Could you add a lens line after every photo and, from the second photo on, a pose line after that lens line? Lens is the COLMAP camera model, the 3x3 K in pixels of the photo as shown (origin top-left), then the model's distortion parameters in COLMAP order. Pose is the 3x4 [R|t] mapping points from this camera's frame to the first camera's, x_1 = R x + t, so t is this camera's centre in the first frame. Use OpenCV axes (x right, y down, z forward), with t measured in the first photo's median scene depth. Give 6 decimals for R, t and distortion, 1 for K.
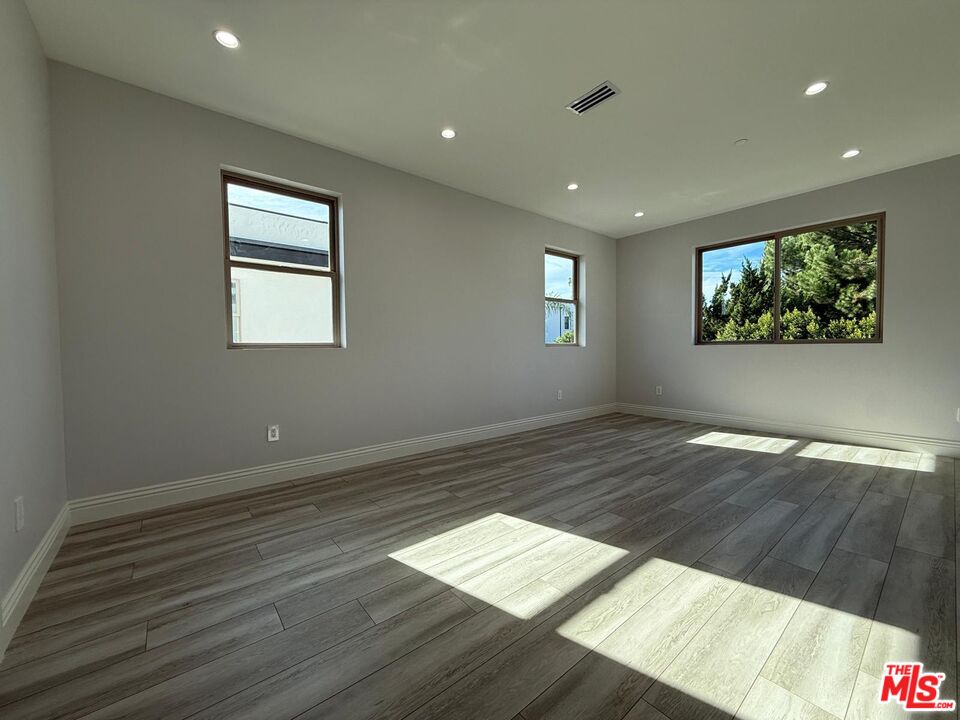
lens RADIAL K [[382.5, 0, 476.8], [0, 382.5, 360.5], [0, 0, 1]] dist [0.000405, -0.000095]
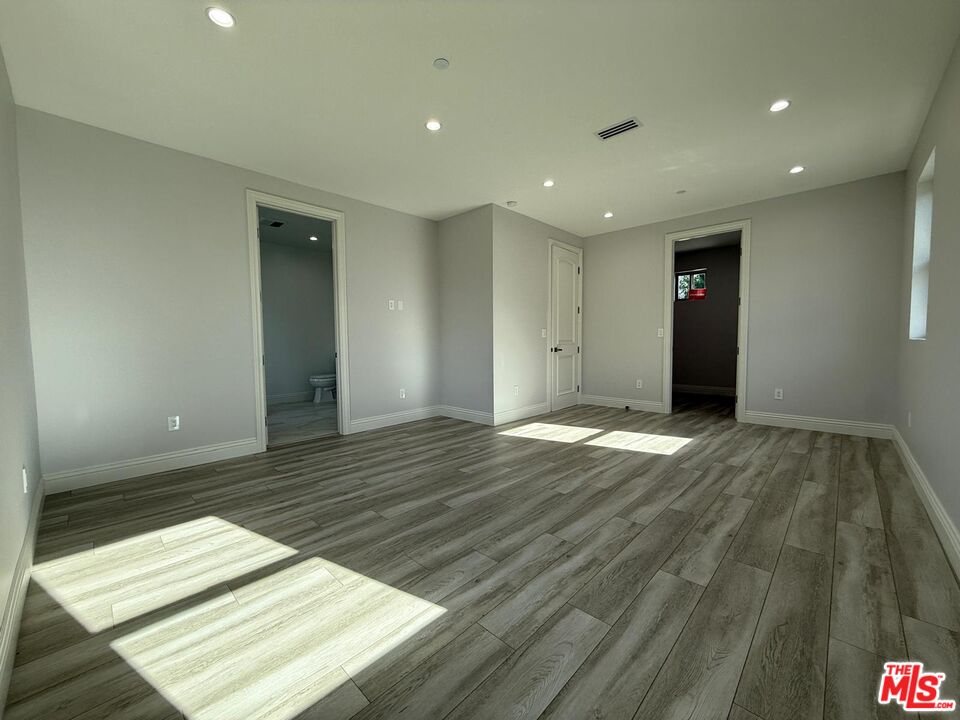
lens RADIAL K [[382.5, 0, 476.8], [0, 382.5, 360.5], [0, 0, 1]] dist [0.000405, -0.000095]
pose [[-0.992082, 0.026745, -0.122714, 0.747692], [0.015824, 0.995895, 0.089122, -0.081952], [0.124594, 0.086475, -0.988432, 1.811270]]
